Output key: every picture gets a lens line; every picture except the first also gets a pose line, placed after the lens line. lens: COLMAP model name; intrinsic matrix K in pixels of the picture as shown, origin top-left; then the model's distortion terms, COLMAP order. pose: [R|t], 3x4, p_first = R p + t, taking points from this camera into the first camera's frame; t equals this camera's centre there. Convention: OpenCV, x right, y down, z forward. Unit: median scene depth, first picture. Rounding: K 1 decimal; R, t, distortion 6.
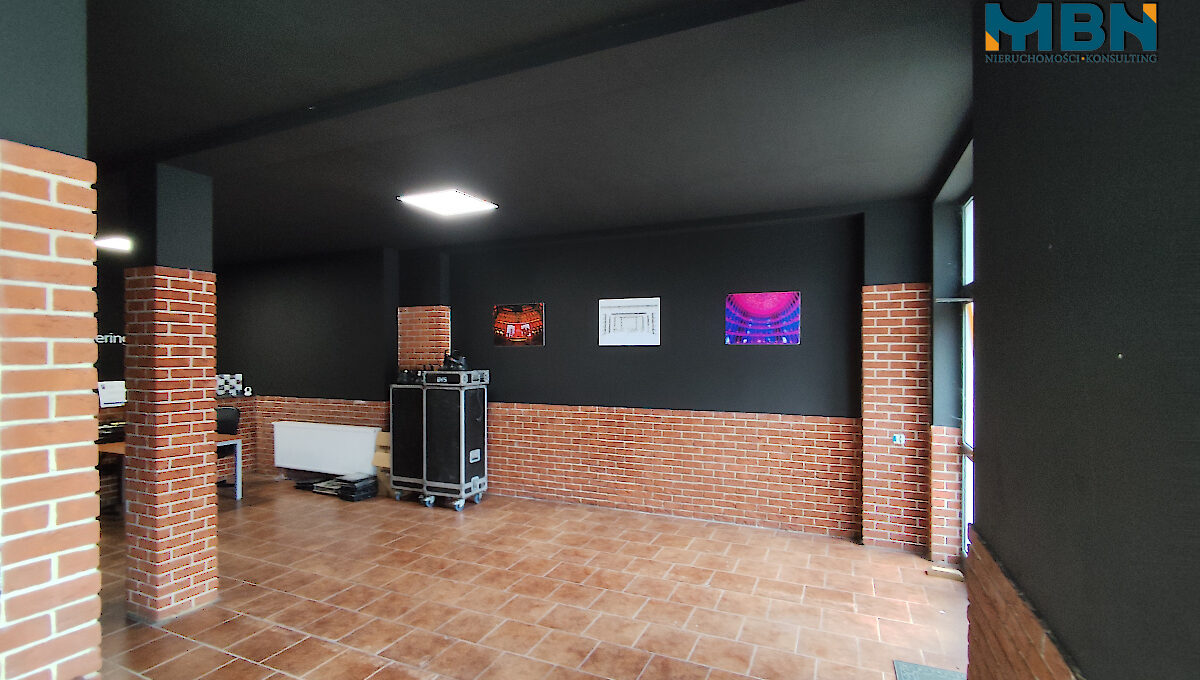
lens RADIAL K [[547.2, 0, 596.5], [0, 547.2, 350.6], [0, 0, 1]] dist [-0.005267, 0.000674]
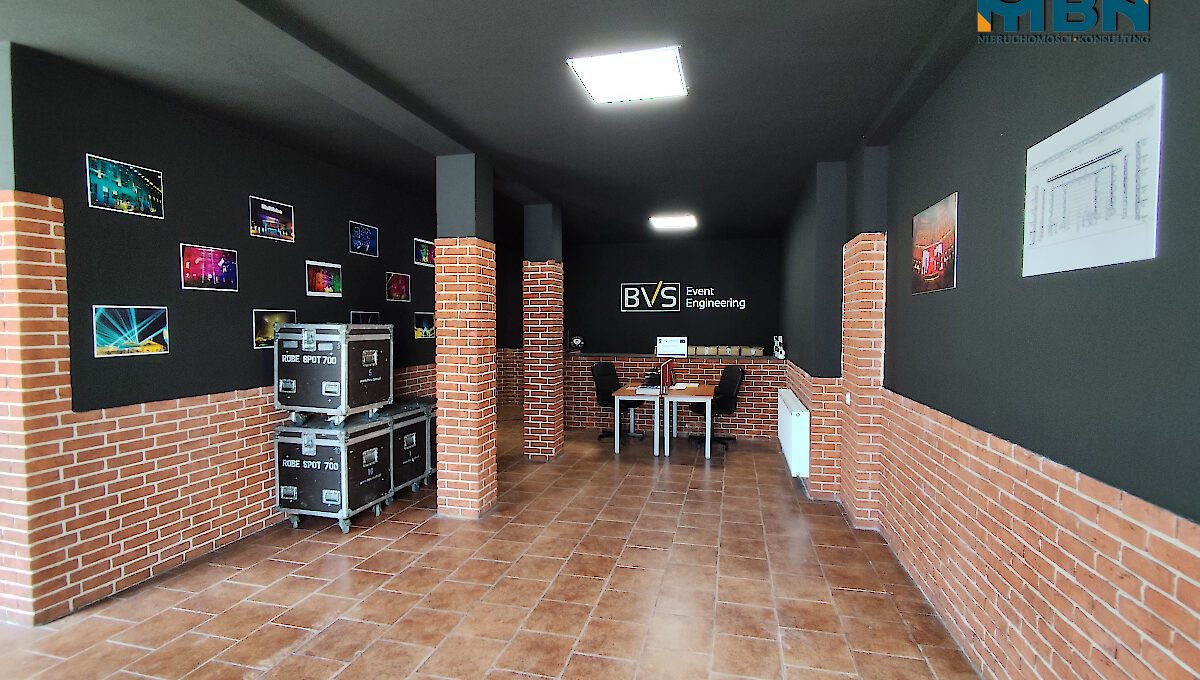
lens RADIAL K [[547.2, 0, 599.1], [0, 547.2, 345.1], [0, 0, 1]] dist [-0.005267, 0.000674]
pose [[0.186127, 0.046030, -0.981447, 0.415916], [-0.001397, 0.998913, 0.046584, 0.025520], [0.982525, -0.007300, 0.185989, 0.891748]]
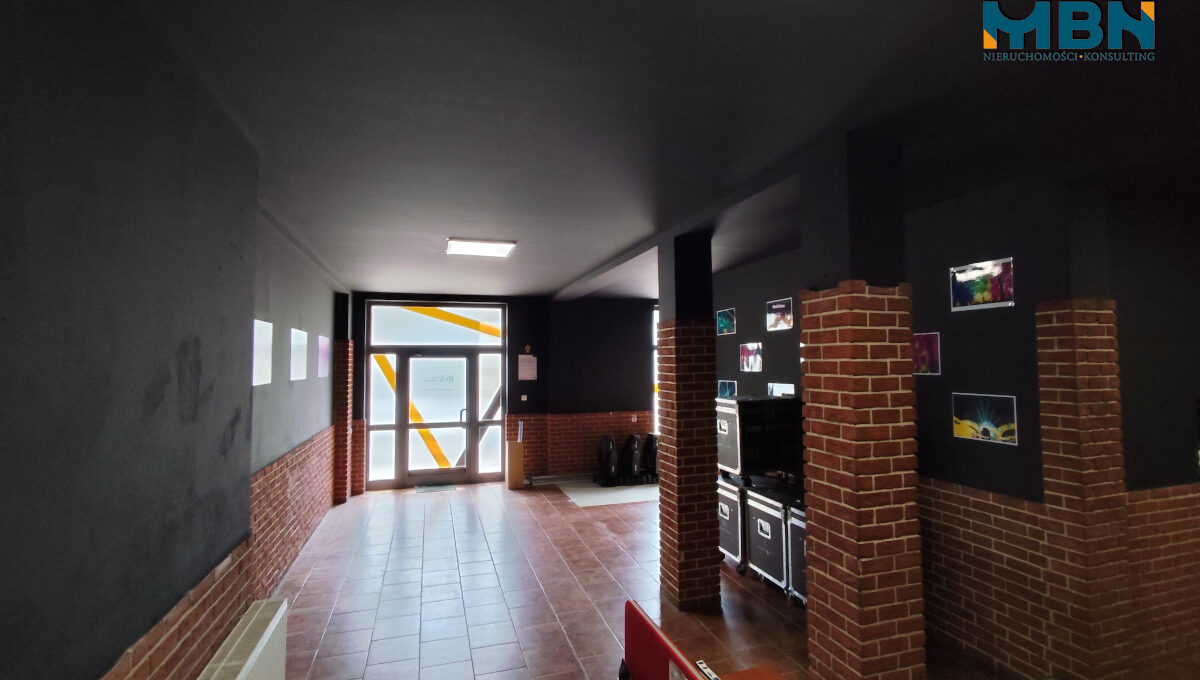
lens RADIAL K [[547.2, 0, 598.7], [0, 547.2, 330.6], [0, 0, 1]] dist [-0.005267, 0.000674]
pose [[-0.665991, 0.051444, 0.744184, -1.309656], [0.008496, 0.998078, -0.061392, -0.039534], [-0.745912, -0.034564, -0.665147, 1.647976]]
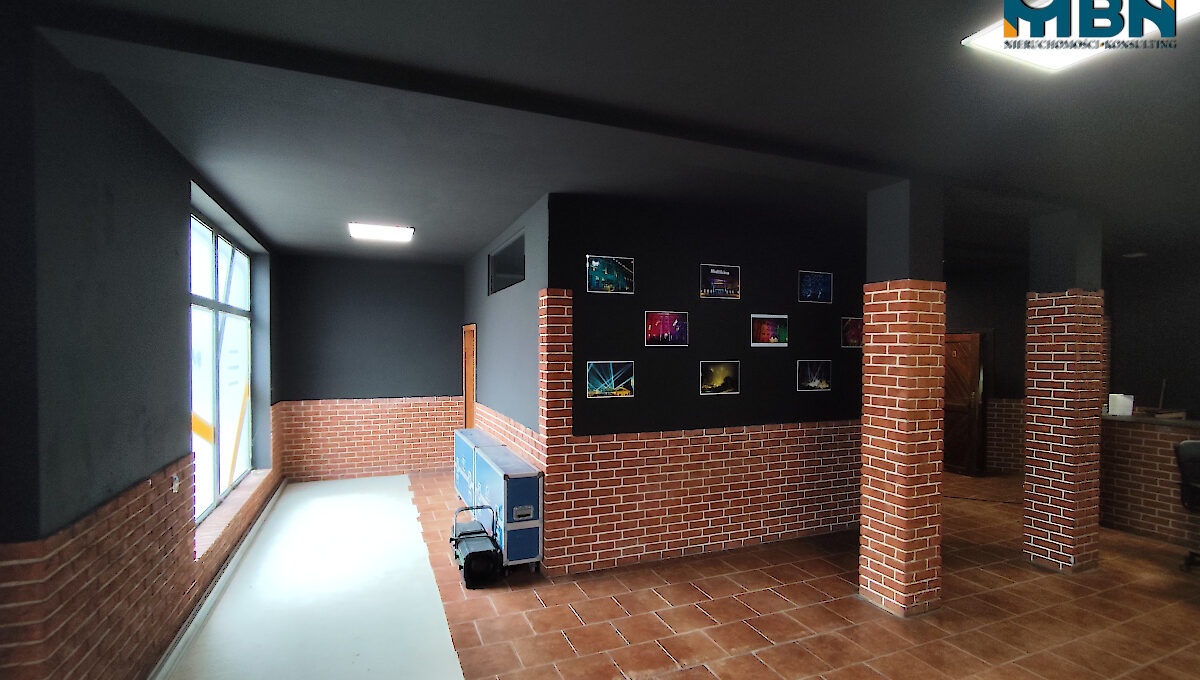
lens RADIAL K [[547.2, 0, 601.1], [0, 547.2, 358.0], [0, 0, 1]] dist [-0.005267, 0.000674]
pose [[-0.678254, 0.012067, -0.734729, 0.318213], [-0.002330, 0.999825, 0.018572, -0.016748], [0.734824, 0.014309, -0.678107, 1.075659]]
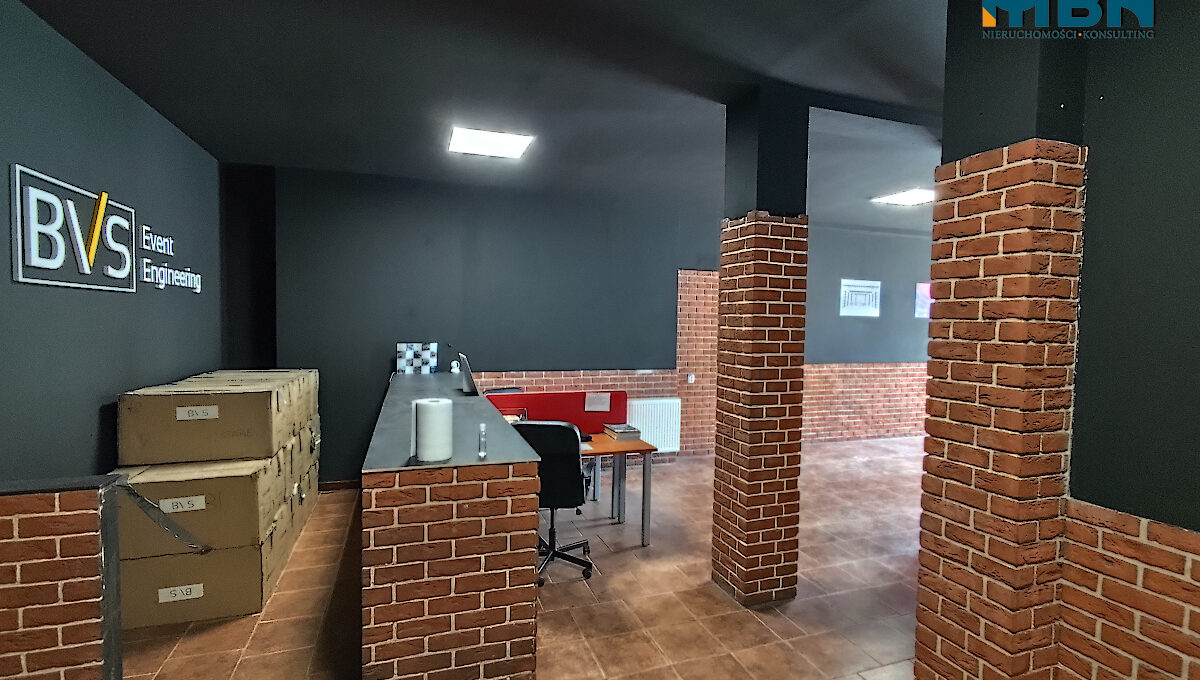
lens RADIAL K [[547.2, 0, 595.4], [0, 547.2, 342.6], [0, 0, 1]] dist [-0.005267, 0.000674]
pose [[0.732614, -0.012985, 0.680520, -1.723531], [-0.019408, 0.999013, 0.039956, 0.019544], [-0.680368, -0.042479, 0.731639, 0.619017]]
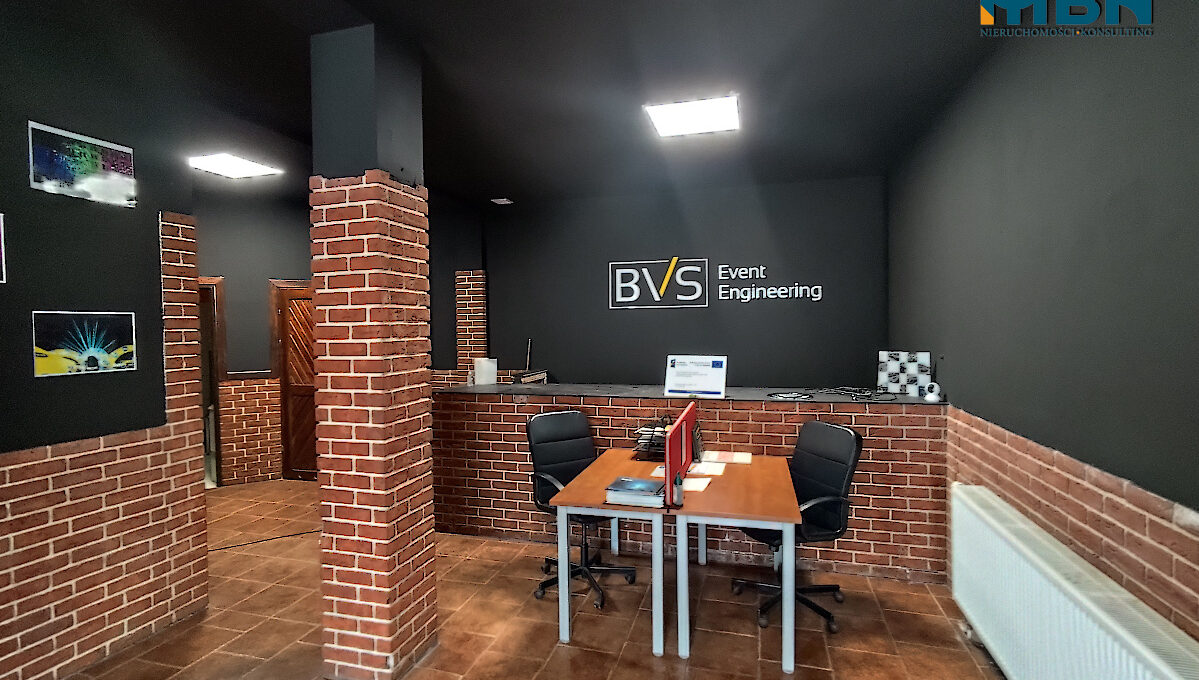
lens RADIAL K [[546.7, 0, 597.9], [0, 546.7, 340.4], [0, 0, 1]] dist [-0.005267, 0.000674]
pose [[0.141393, 0.031581, -0.989450, -0.423838], [0.011219, 0.999376, 0.033501, 0.025678], [0.989890, -0.015838, 0.140951, 1.173784]]
